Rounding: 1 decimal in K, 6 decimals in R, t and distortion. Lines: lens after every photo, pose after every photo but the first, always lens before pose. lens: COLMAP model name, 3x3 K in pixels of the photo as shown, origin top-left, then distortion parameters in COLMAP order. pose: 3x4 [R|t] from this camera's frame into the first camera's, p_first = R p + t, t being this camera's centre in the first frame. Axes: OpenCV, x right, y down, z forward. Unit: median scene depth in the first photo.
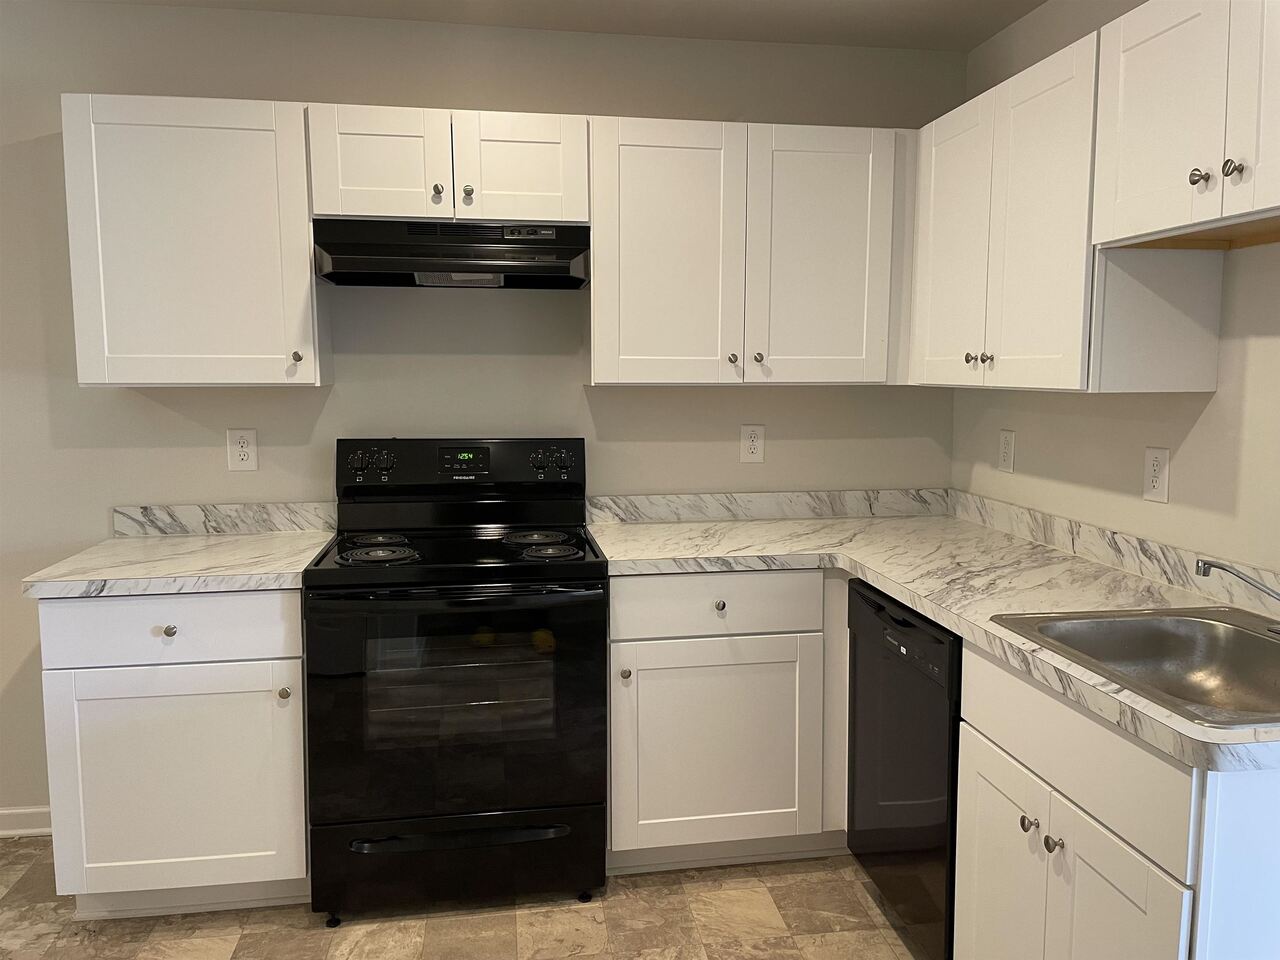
lens RADIAL K [[969.6, 0, 641.2], [0, 969.6, 472.9], [0, 0, 1]] dist [0.002128, -0.015754]
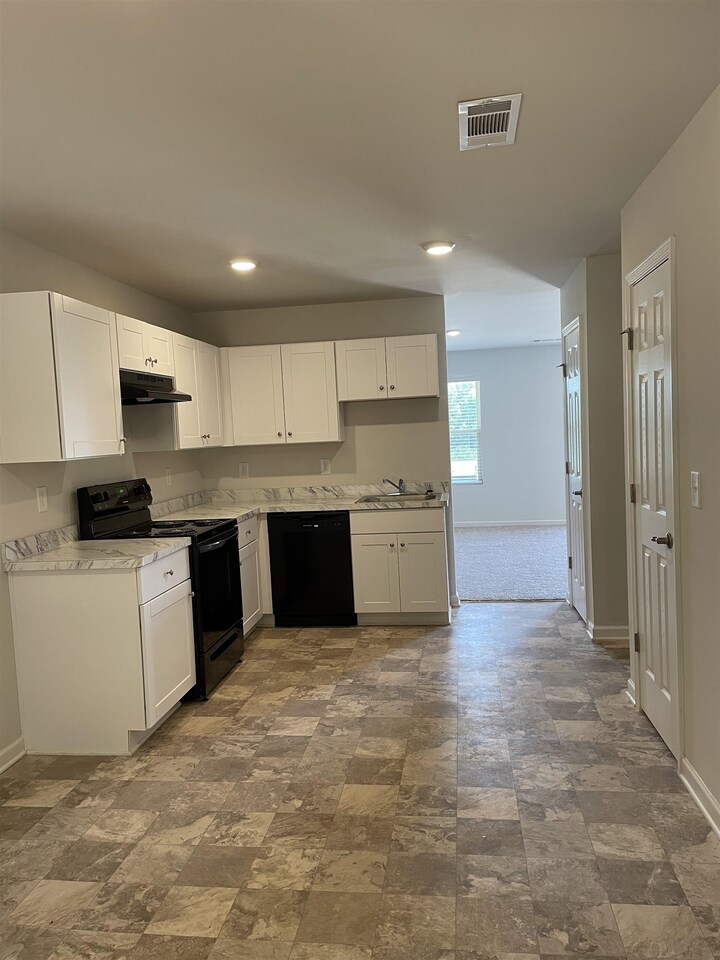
lens RADIAL K [[727.2, 0, 360.1], [0, 727.2, 481.7], [0, 0, 1]] dist [0.002128, -0.015754]
pose [[0.284008, -0.080336, 0.955450, -1.510722], [0.152233, 0.987622, 0.037790, -0.019167], [-0.946660, 0.134718, 0.292722, 0.121423]]
